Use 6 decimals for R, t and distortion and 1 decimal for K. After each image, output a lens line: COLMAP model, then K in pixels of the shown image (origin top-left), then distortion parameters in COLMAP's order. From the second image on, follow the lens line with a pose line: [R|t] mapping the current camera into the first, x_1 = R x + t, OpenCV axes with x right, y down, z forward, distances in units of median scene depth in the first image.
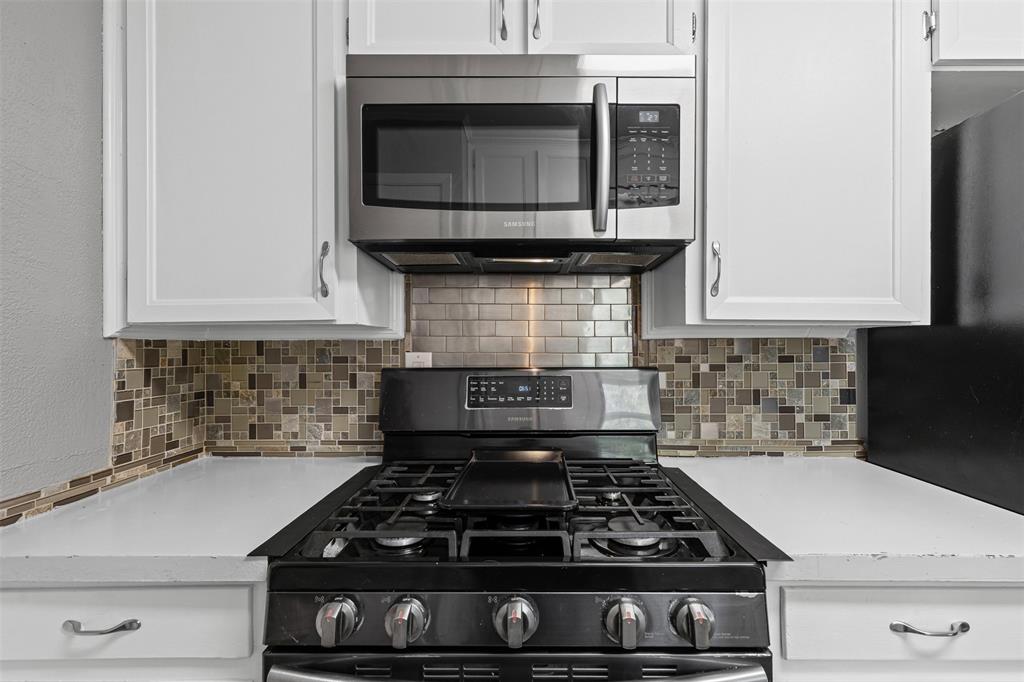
lens RADIAL K [[462.3, 0, 516.9], [0, 462.3, 339.1], [0, 0, 1]] dist [0.011131, -0.004132]
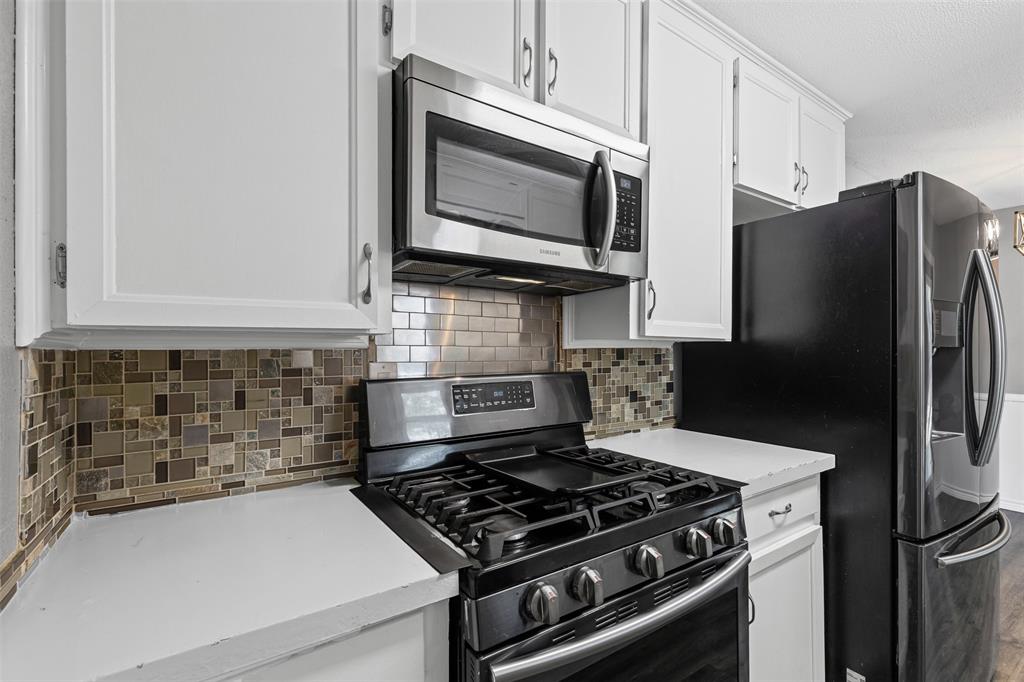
lens RADIAL K [[462.3, 0, 526.7], [0, 462.3, 347.7], [0, 0, 1]] dist [0.011131, -0.004132]
pose [[0.815260, 0.002897, 0.579088, -0.525610], [-0.007716, 0.999953, 0.005860, -0.009458], [-0.579044, -0.009245, 0.815244, 0.054707]]
